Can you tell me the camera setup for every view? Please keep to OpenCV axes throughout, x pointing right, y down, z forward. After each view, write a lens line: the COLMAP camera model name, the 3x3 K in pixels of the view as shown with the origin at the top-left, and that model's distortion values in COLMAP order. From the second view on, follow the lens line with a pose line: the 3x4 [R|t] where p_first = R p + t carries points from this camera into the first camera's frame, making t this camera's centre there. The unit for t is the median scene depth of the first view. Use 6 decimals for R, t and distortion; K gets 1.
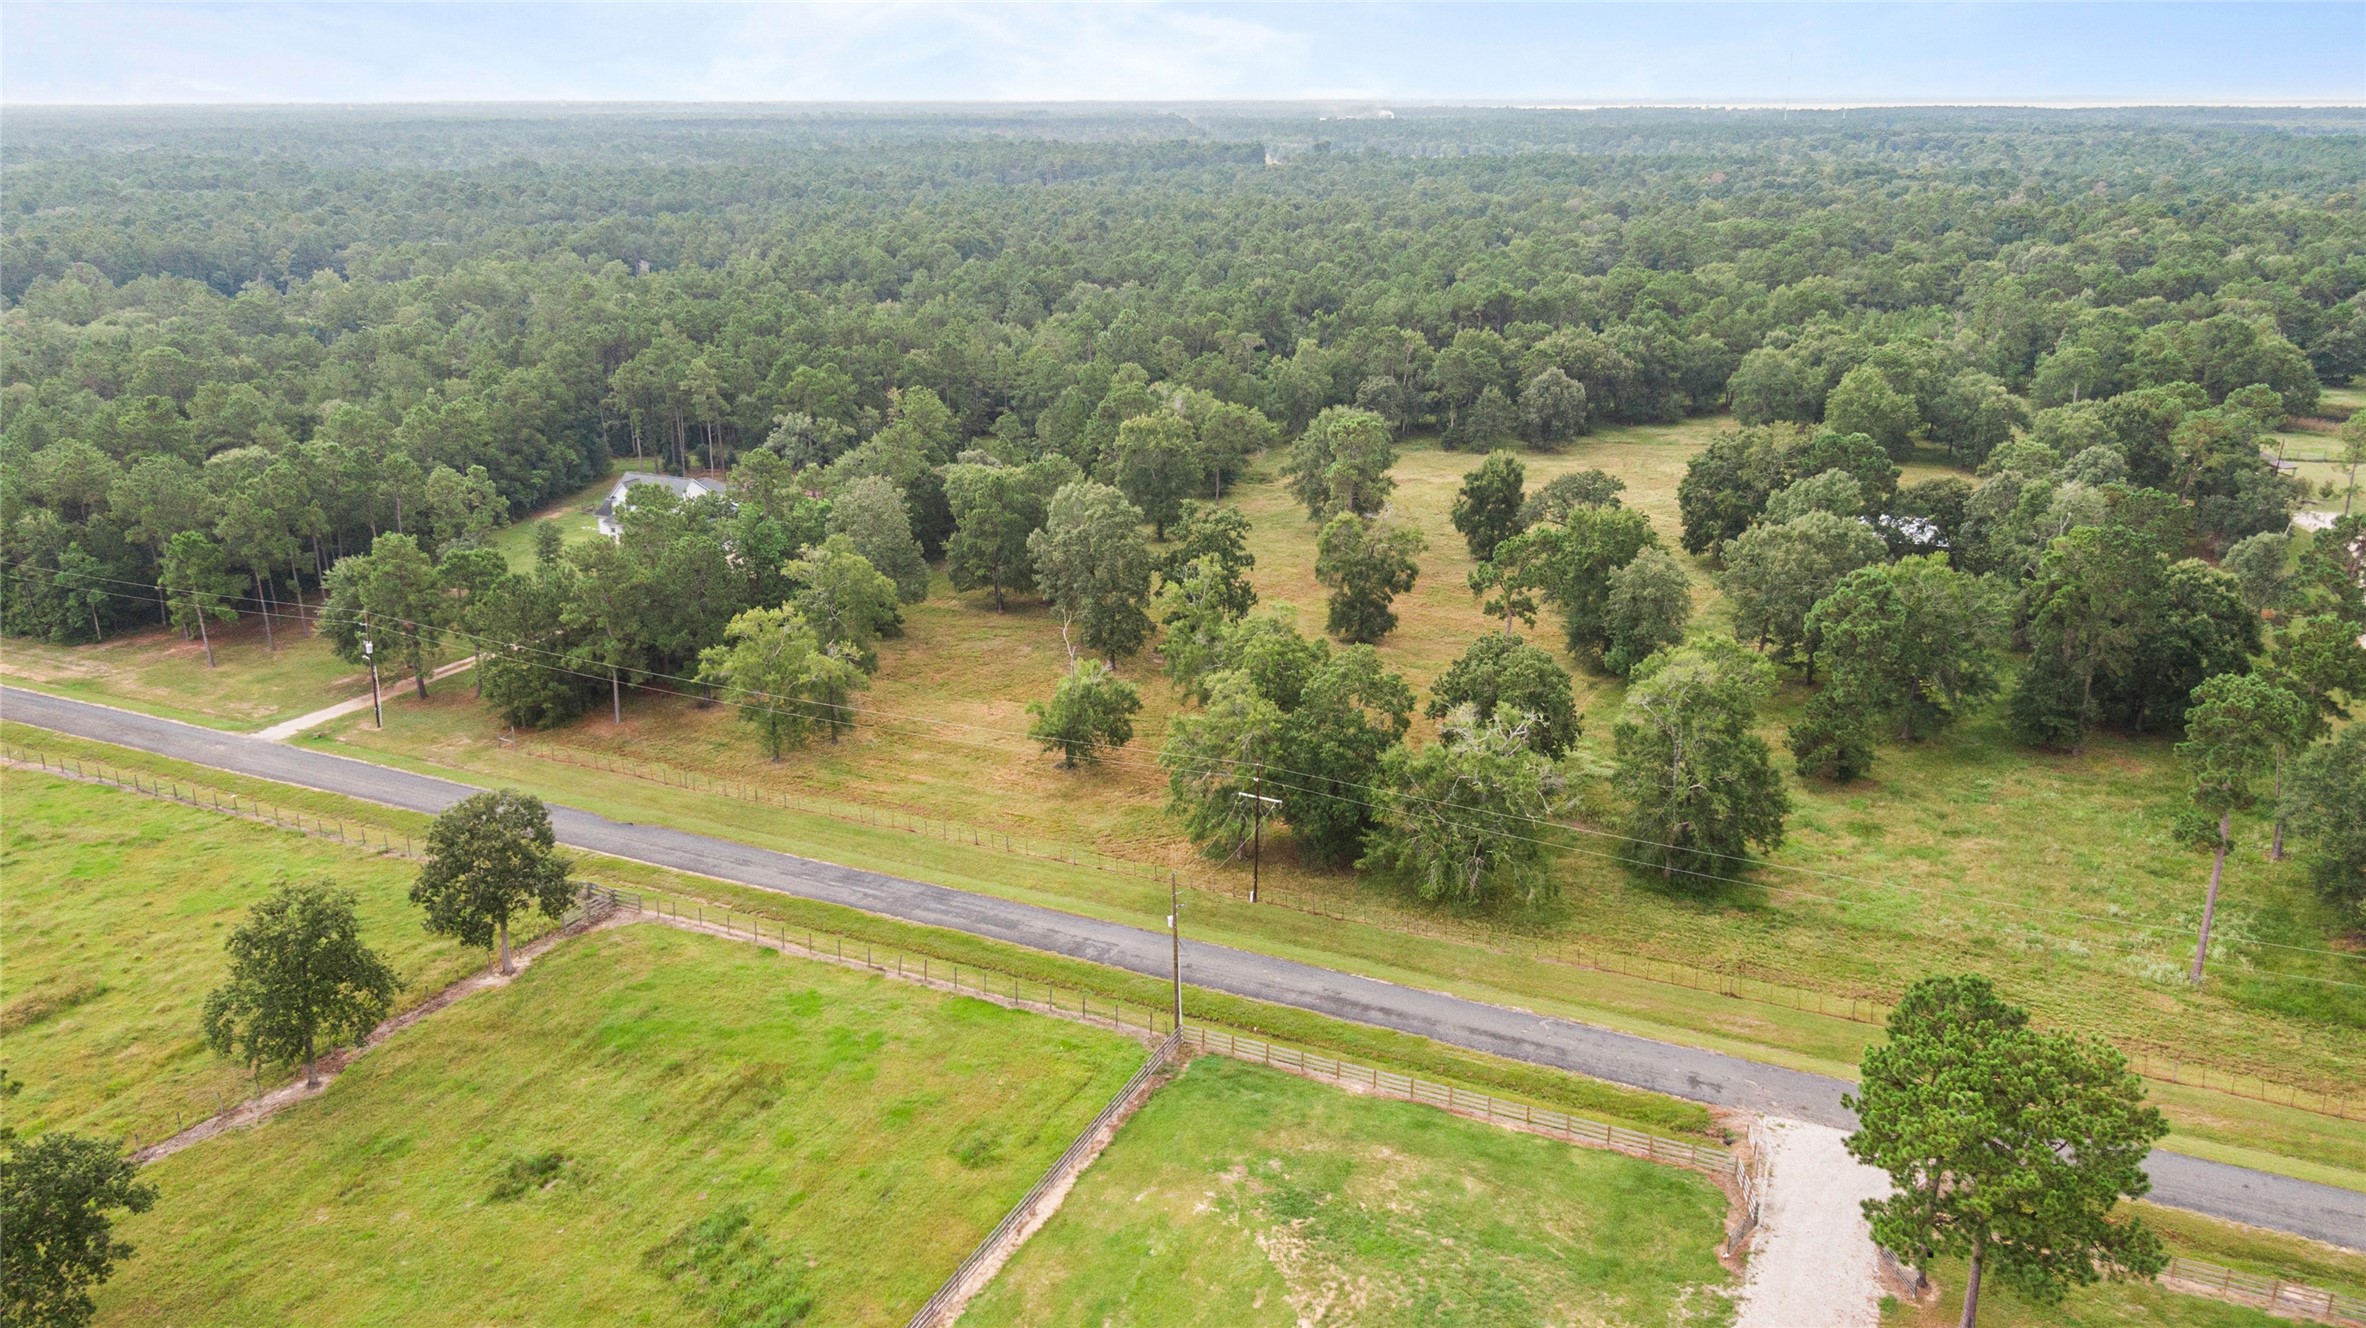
lens RADIAL K [[1724.1, 0, 1183.0], [0, 1724.1, 664.0], [0, 0, 1]] dist [0.033075, -0.049112]
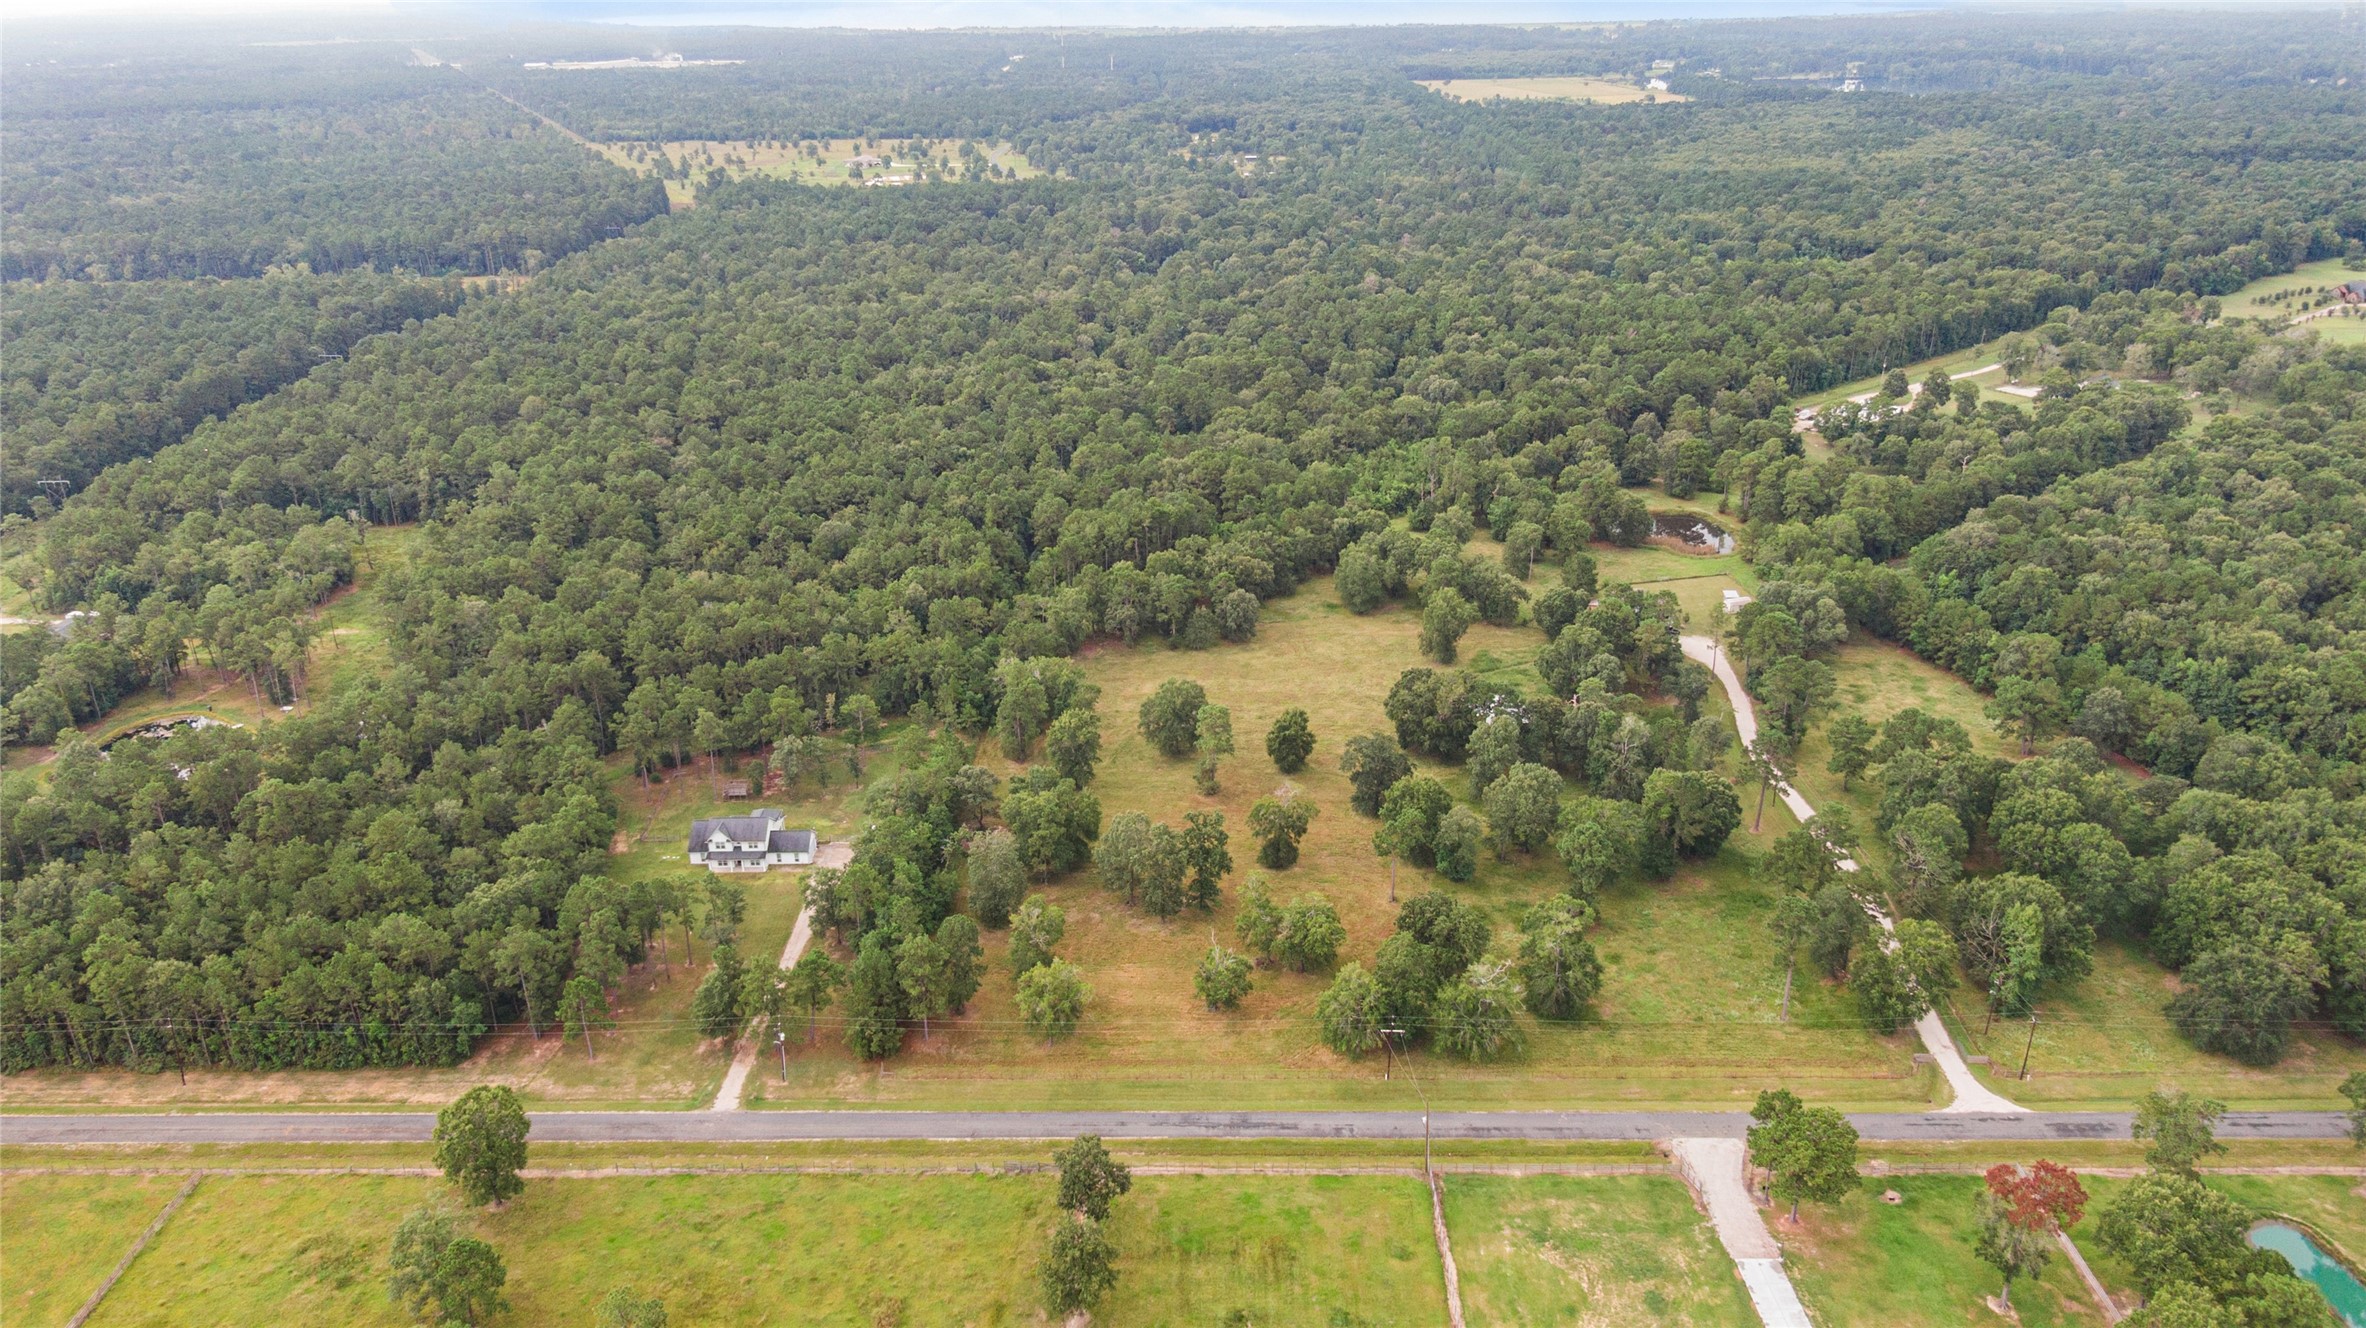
lens RADIAL K [[1681.3, 0, 1183.0], [0, 1681.3, 664.0], [0, 0, 1]] dist [0.054522, -0.100989]
pose [[0.913234, -0.164245, 0.372863, -1.031114], [0.139189, 0.985855, 0.093358, -0.689102], [-0.382922, -0.033359, 0.923178, -0.860316]]
